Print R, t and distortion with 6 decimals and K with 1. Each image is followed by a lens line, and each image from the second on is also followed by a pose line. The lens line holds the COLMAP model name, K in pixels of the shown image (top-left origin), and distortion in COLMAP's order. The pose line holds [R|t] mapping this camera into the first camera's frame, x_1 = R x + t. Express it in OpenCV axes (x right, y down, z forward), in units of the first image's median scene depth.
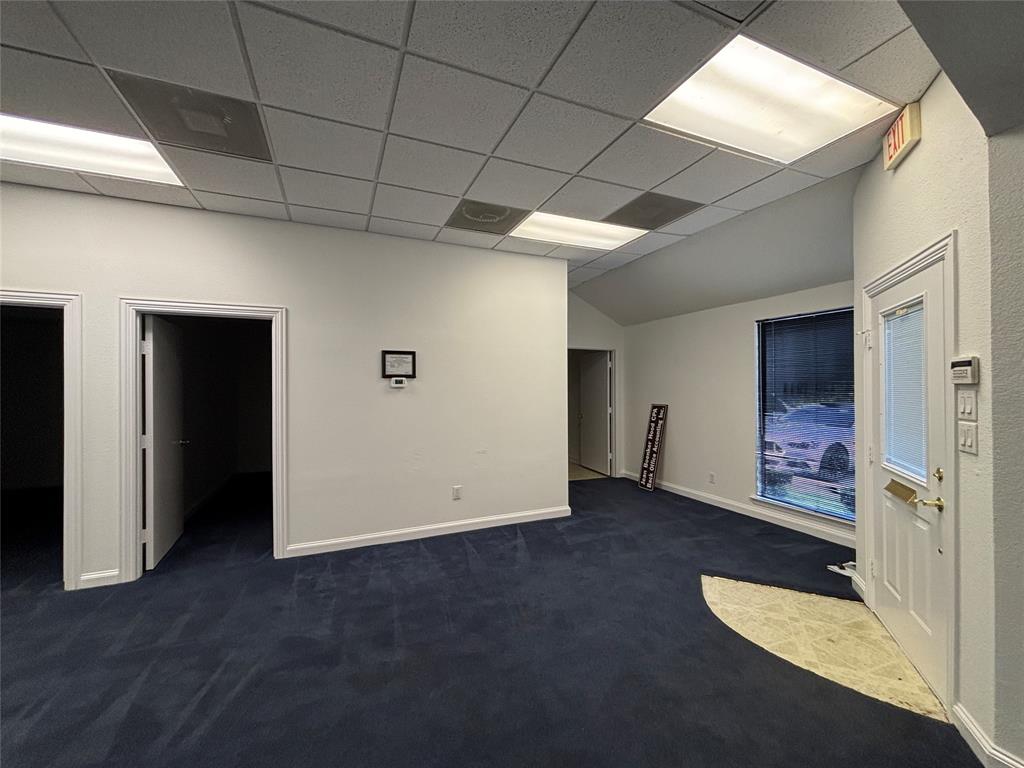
lens RADIAL K [[410.9, 0, 508.8], [0, 410.9, 384.2], [0, 0, 1]] dist [-0.000421, 0.000027]
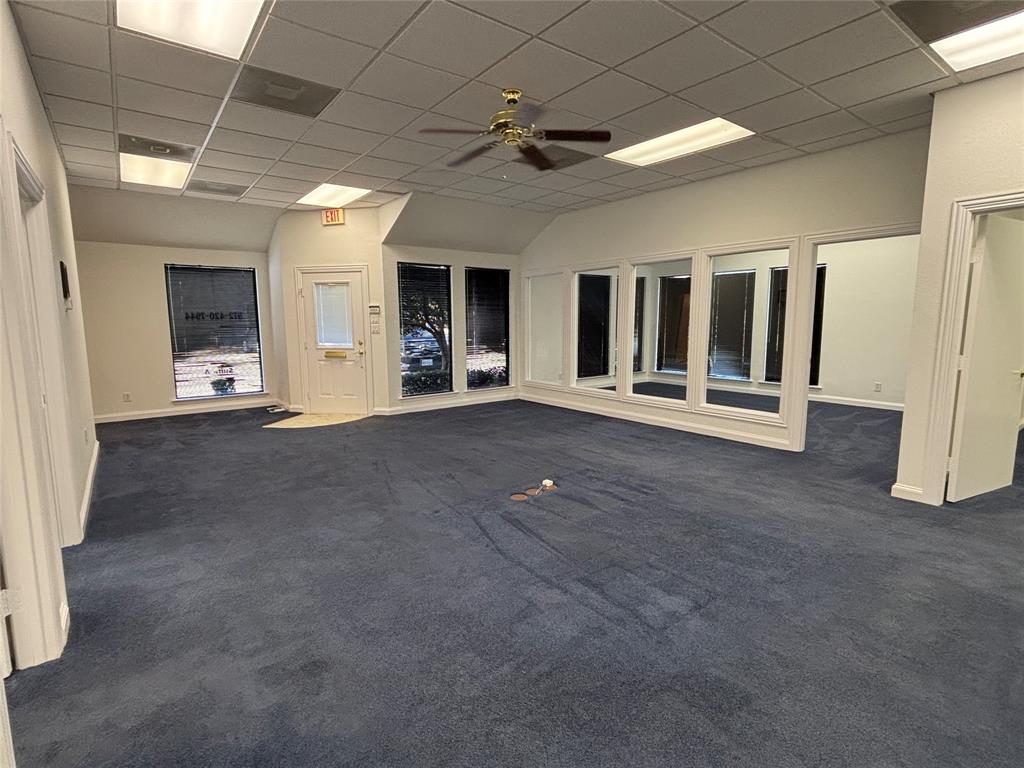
lens RADIAL K [[511.1, 0, 512.0], [0, 511.1, 384.0], [0, 0, 1]] dist [0.000367, 0.000151]
pose [[-0.248146, -0.115403, 0.961824, -1.838896], [0.003319, 0.992772, 0.119973, 0.045144], [-0.968717, 0.032963, -0.245969, 0.530097]]
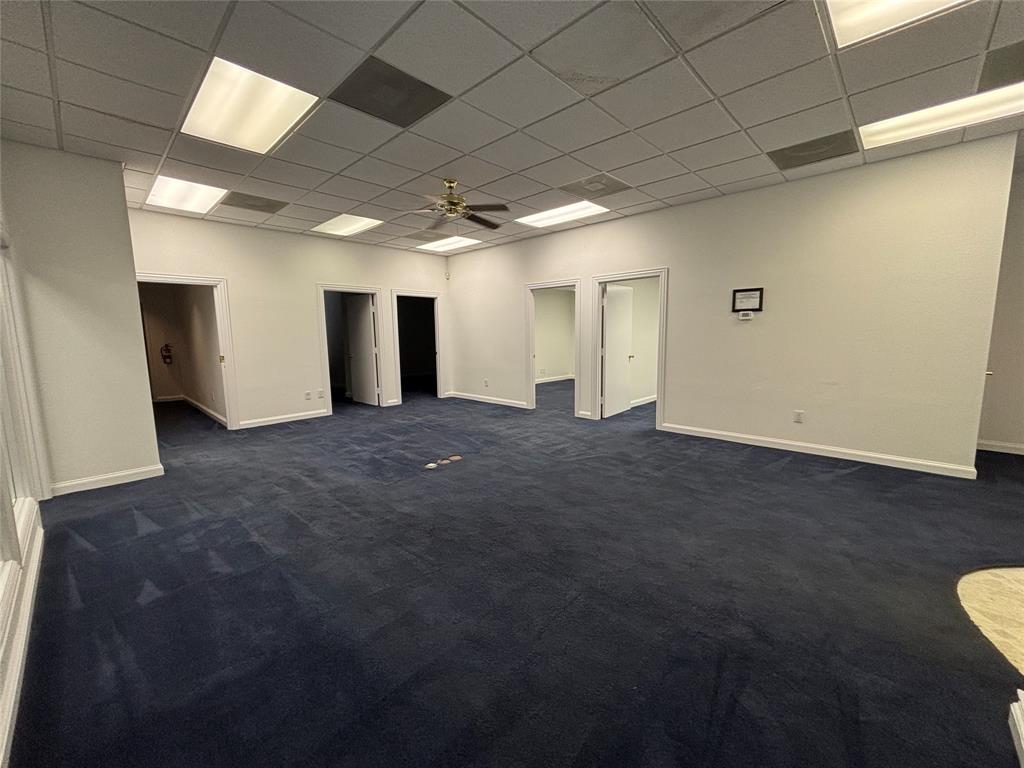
lens RADIAL K [[410.9, 0, 508.8], [0, 410.9, 384.2], [0, 0, 1]] dist [-0.000421, 0.000027]
pose [[0.390013, 0.115762, -0.913504, 0.744828], [0.016888, 0.991000, 0.132792, 0.030492], [0.920655, -0.067217, 0.384548, -0.160282]]
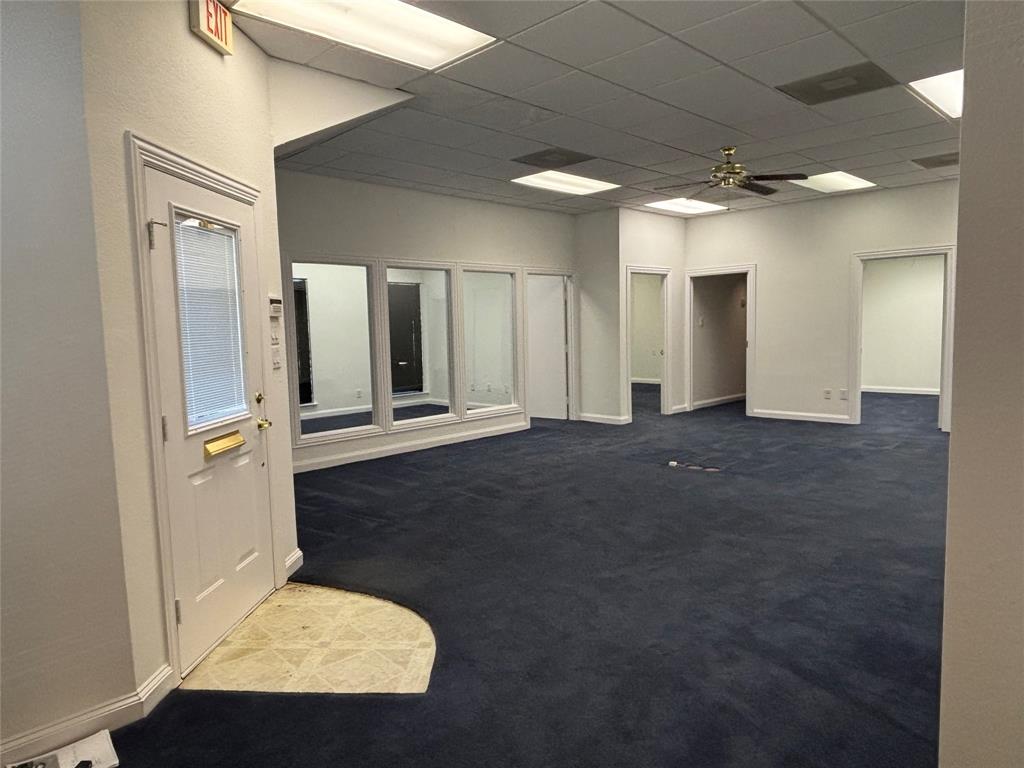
lens RADIAL K [[671.9, 0, 512.0], [0, 671.9, 384.0], [0, 0, 1]] dist [0.001075, -0.000030]
pose [[-0.926622, 0.062039, -0.370840, 0.671721], [0.032157, 0.995756, 0.086232, 0.029072], [0.374616, 0.067979, -0.924685, 1.827569]]
